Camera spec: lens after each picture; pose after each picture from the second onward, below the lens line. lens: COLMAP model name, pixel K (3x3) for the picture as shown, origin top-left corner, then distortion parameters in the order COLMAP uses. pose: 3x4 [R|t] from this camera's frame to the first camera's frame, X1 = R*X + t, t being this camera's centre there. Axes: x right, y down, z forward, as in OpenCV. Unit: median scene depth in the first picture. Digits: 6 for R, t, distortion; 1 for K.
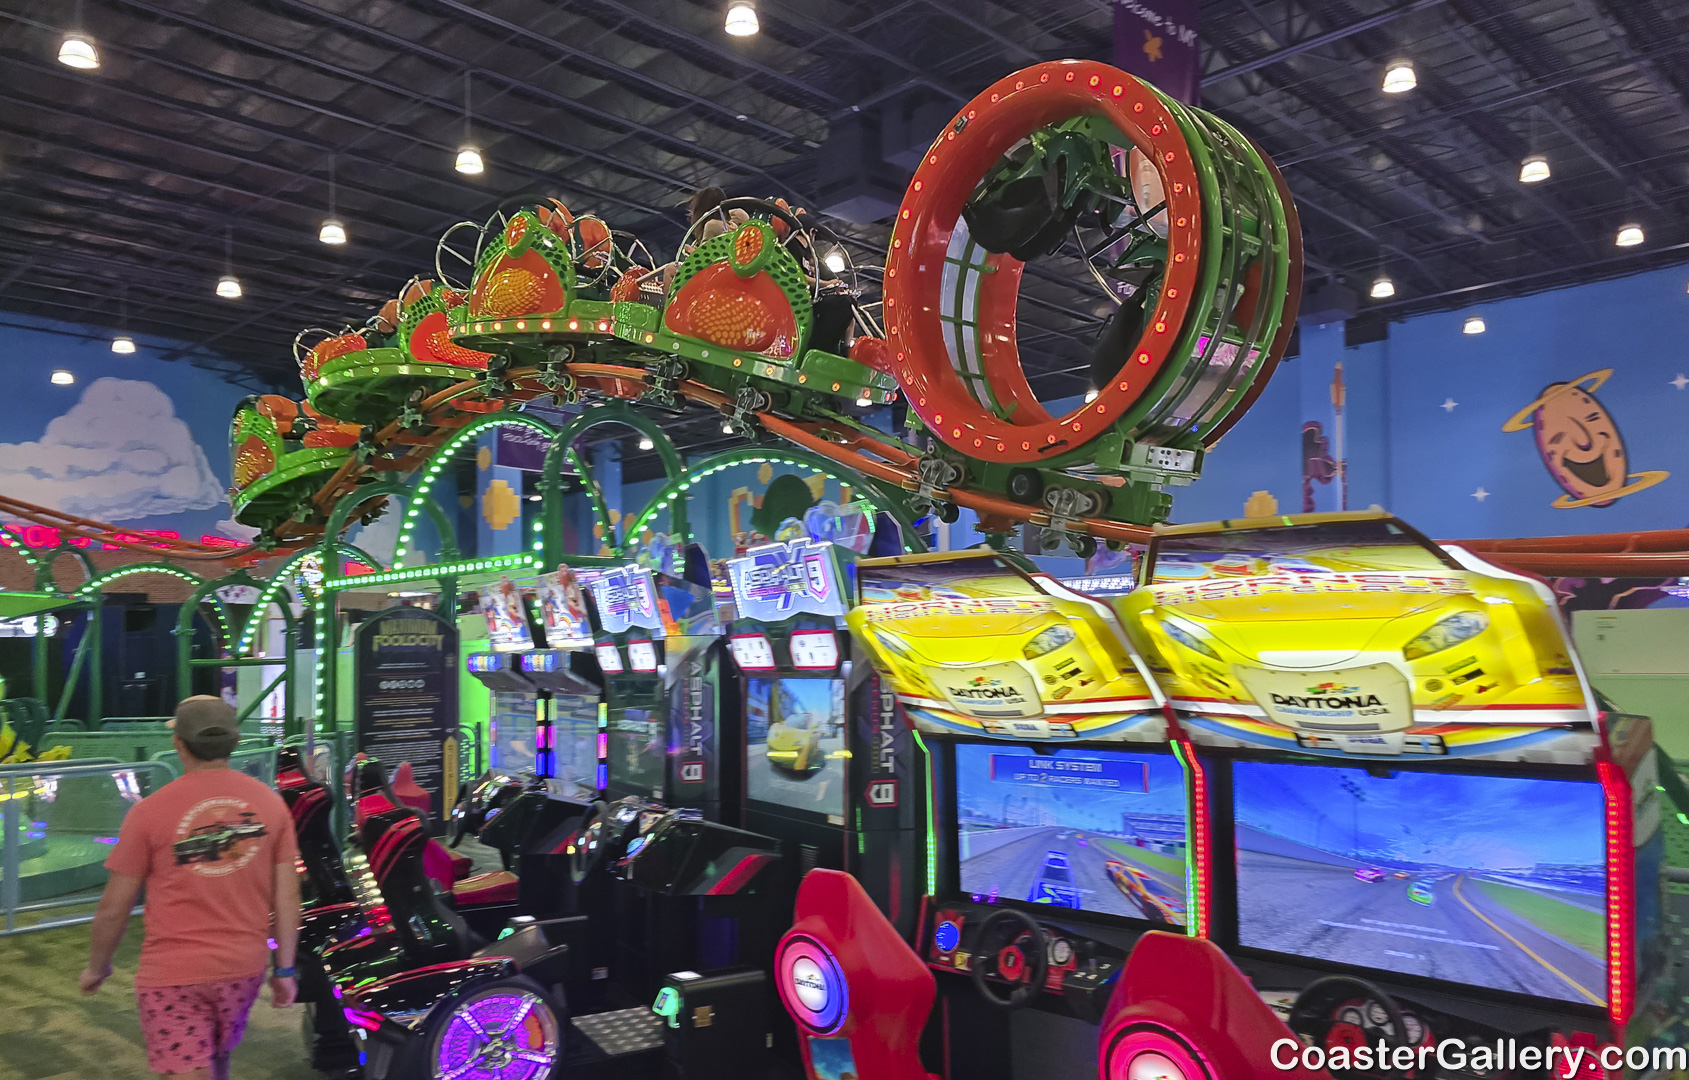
lens RADIAL K [[1365.4, 0, 886.6], [0, 1365.4, 582.8], [0, 0, 1]] dist [0.027313, -0.013477]
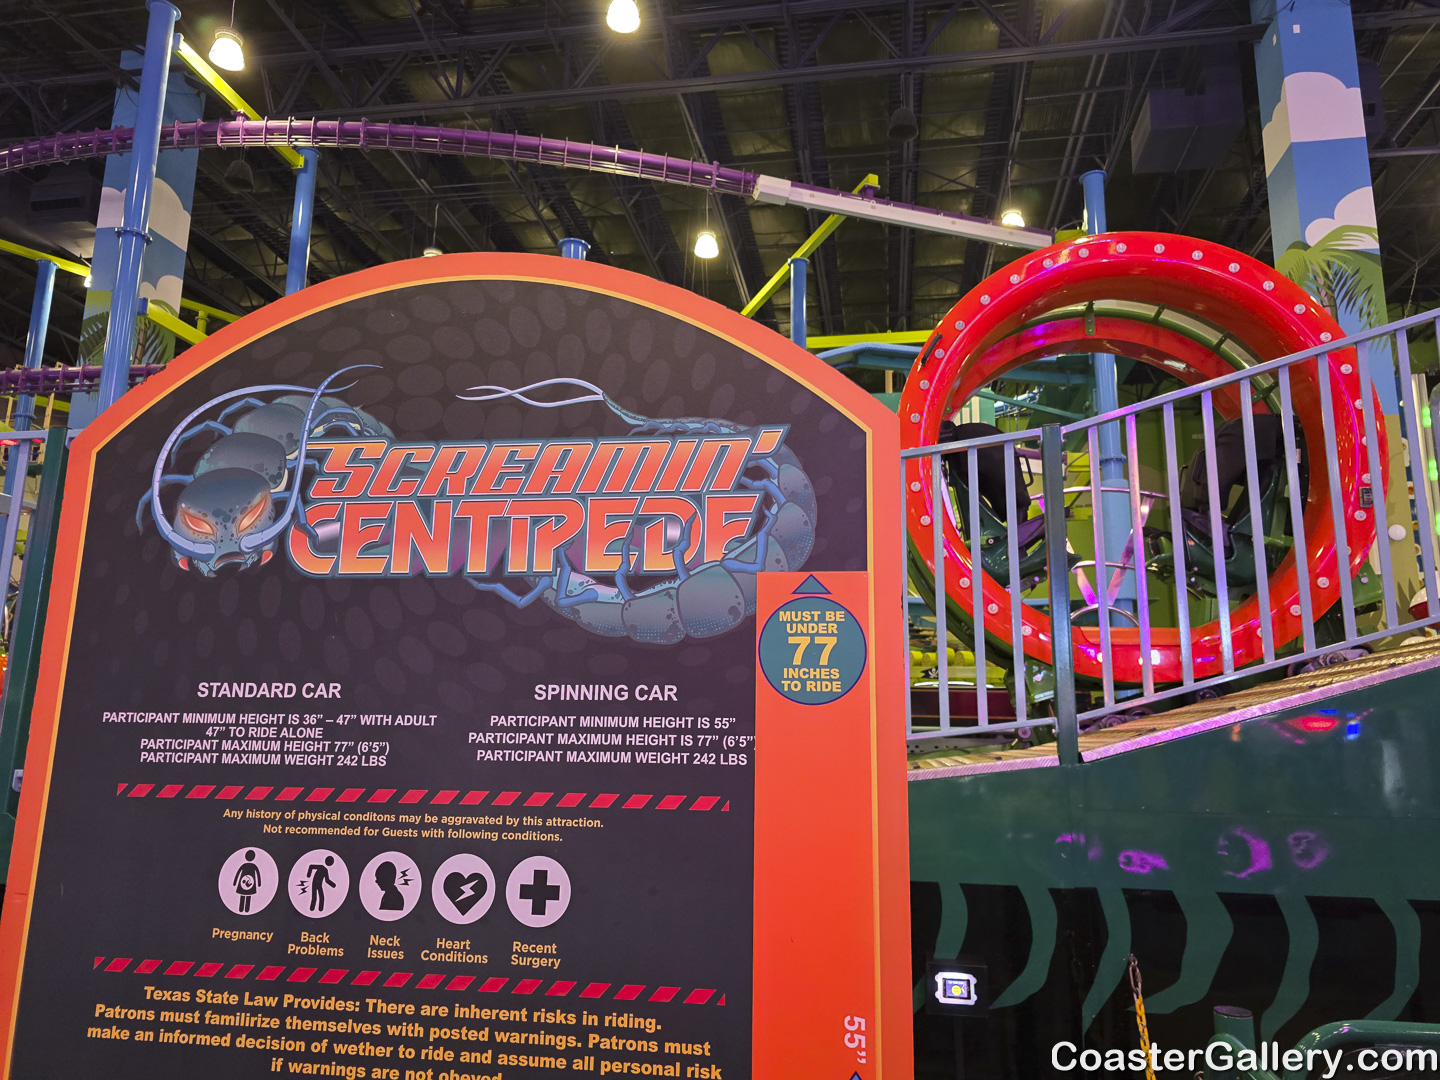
lens RADIAL K [[966.0, 0, 717.9], [0, 966.0, 547.6], [0, 0, 1]] dist [0.026680, -0.014808]
pose [[0.567752, -0.132254, -0.812507, -0.255363], [0.008957, 0.987944, -0.154551, 0.056441], [0.823151, 0.080469, 0.562092, 0.948075]]
